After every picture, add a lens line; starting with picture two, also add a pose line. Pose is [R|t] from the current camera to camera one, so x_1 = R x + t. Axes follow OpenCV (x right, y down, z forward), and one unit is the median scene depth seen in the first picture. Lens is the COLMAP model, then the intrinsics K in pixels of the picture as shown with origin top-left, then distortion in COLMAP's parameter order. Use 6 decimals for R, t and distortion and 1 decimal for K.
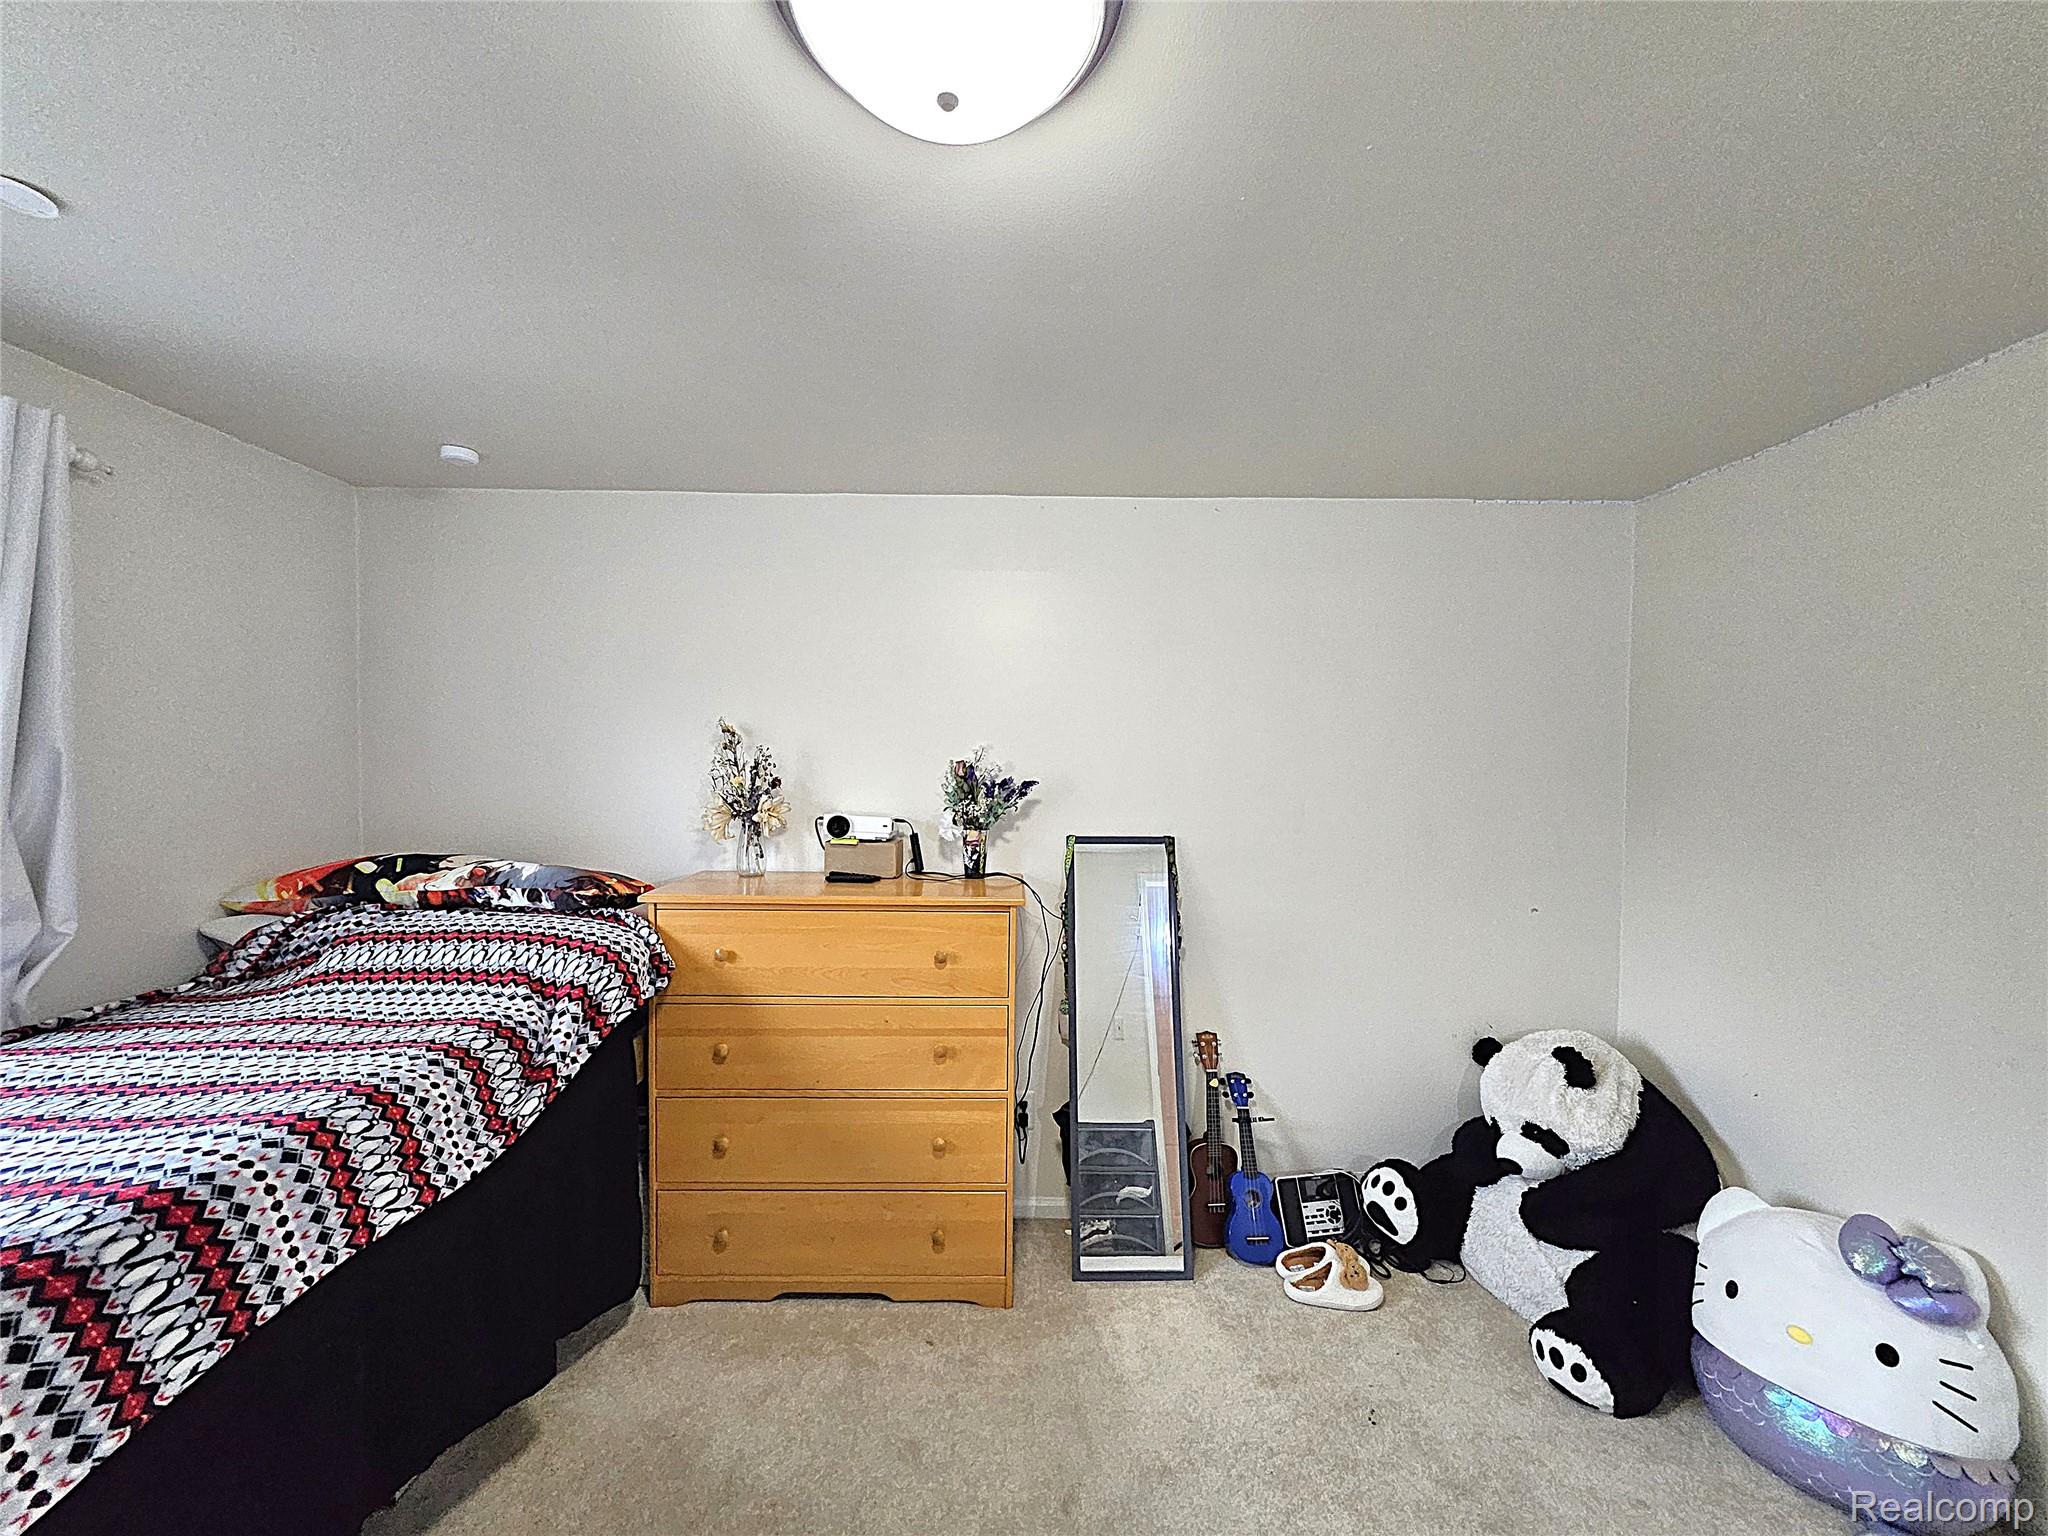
lens RADIAL K [[809.7, 0, 1027.9], [0, 809.7, 770.4], [0, 0, 1]] dist [0.008157, -0.001629]
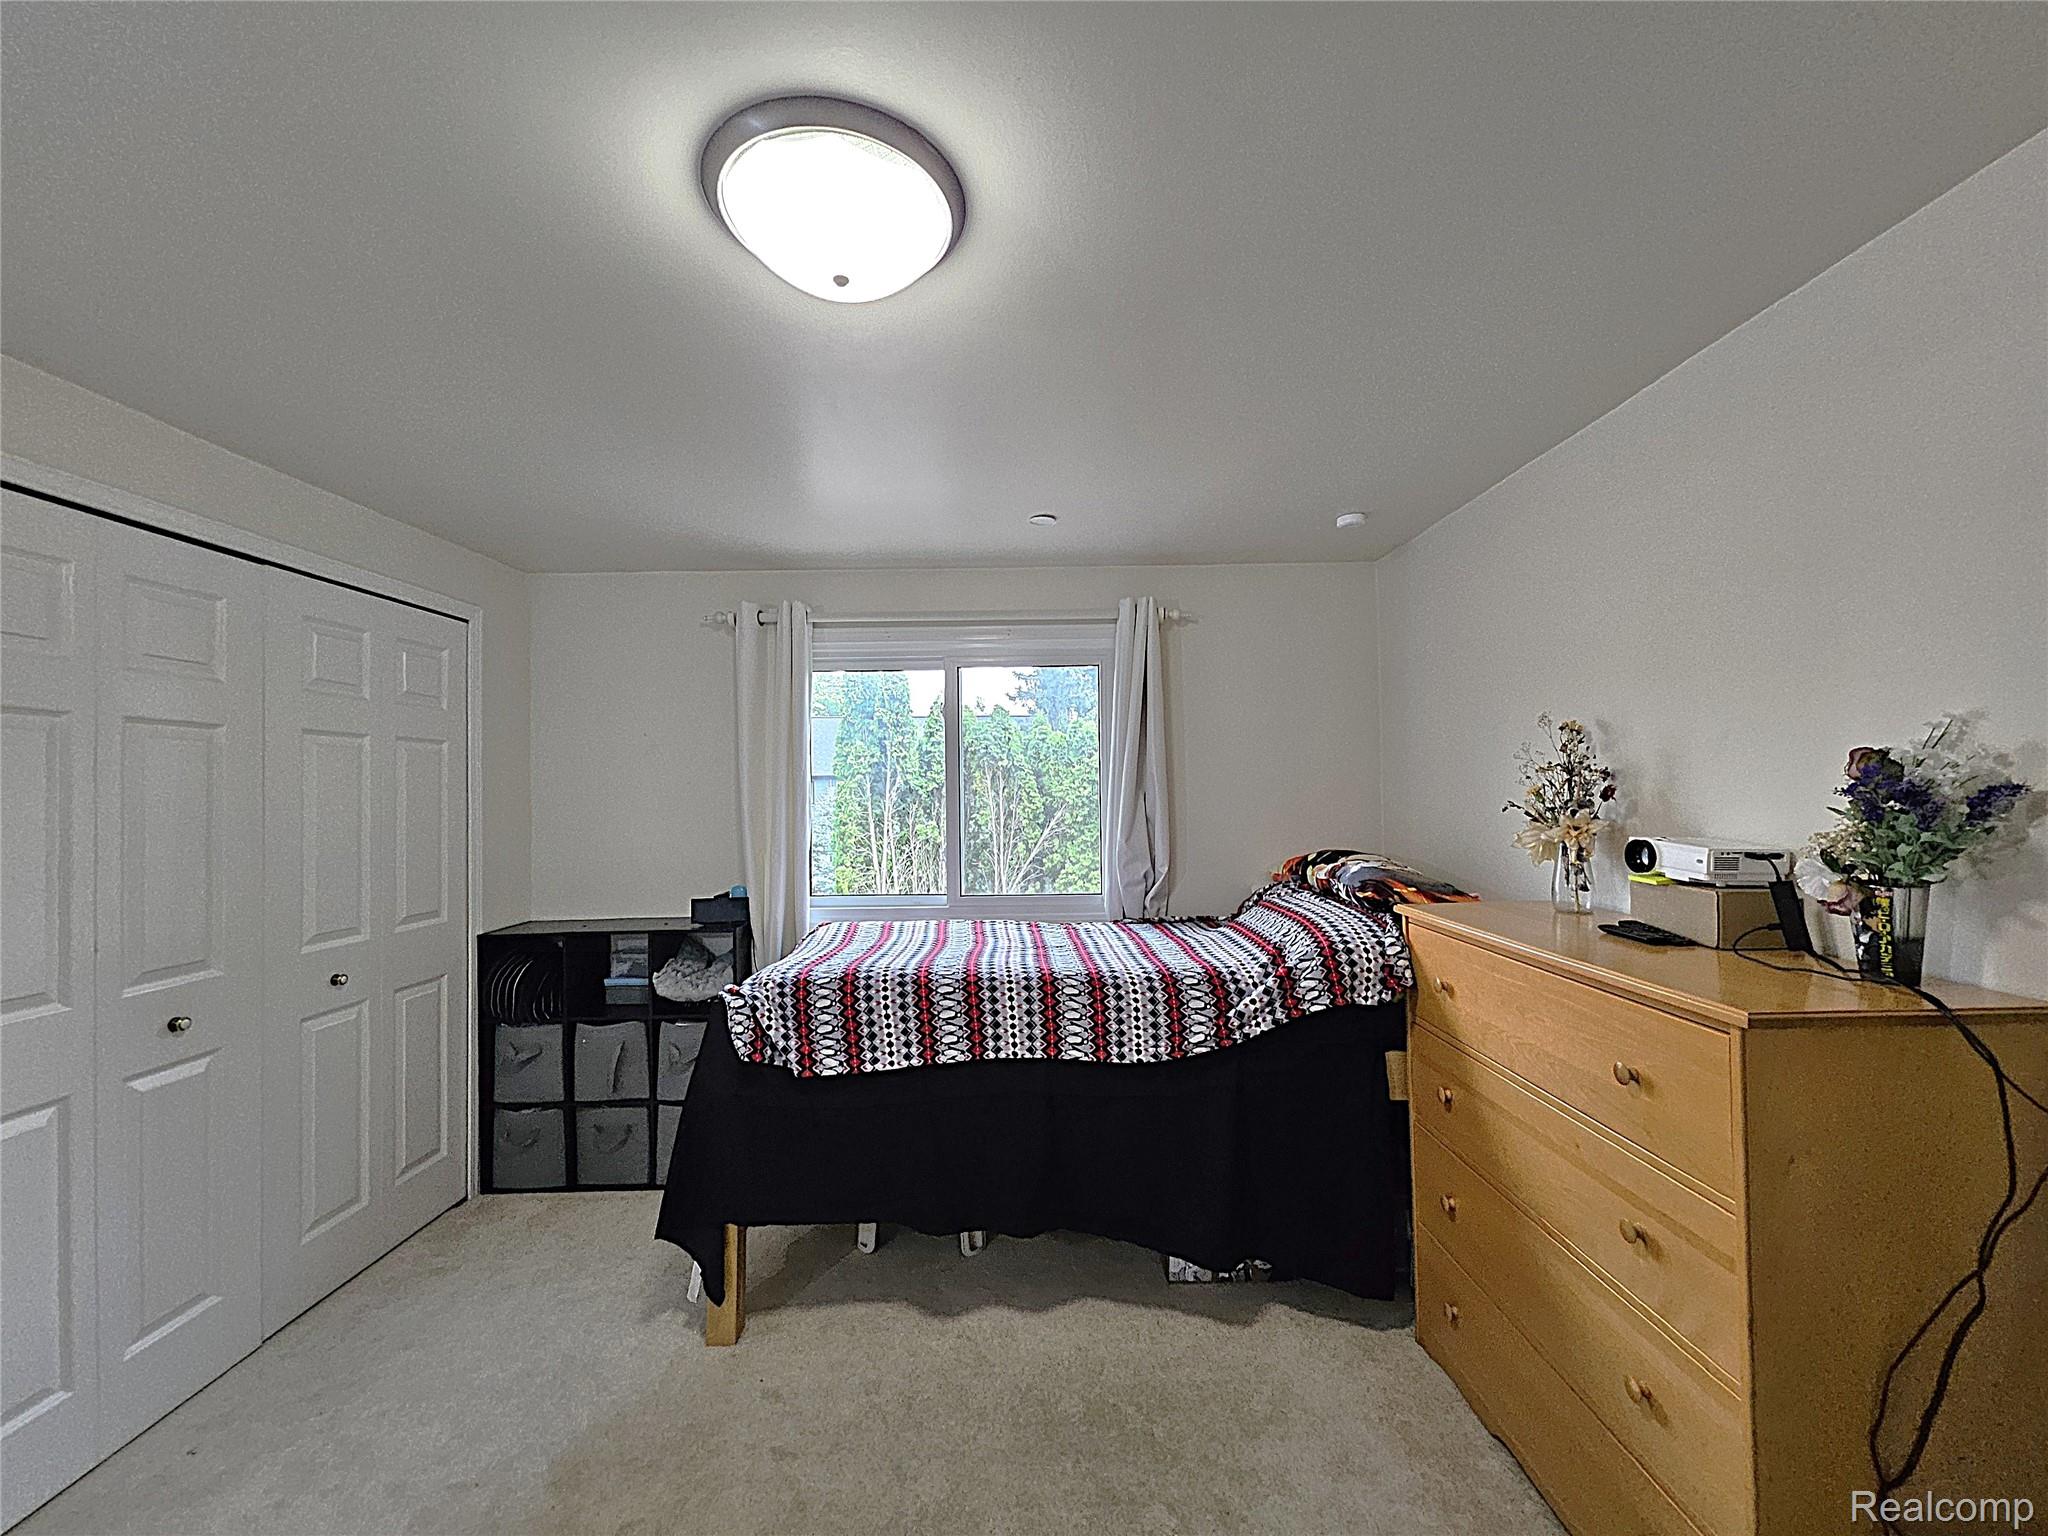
lens RADIAL K [[809.7, 0, 1028.8], [0, 809.7, 771.8], [0, 0, 1]] dist [0.008157, -0.001629]
pose [[-0.015232, -0.029647, -0.999444, 0.784374], [0.002184, 0.999557, -0.029684, 0.030522], [0.999882, -0.002635, -0.015160, 0.849811]]
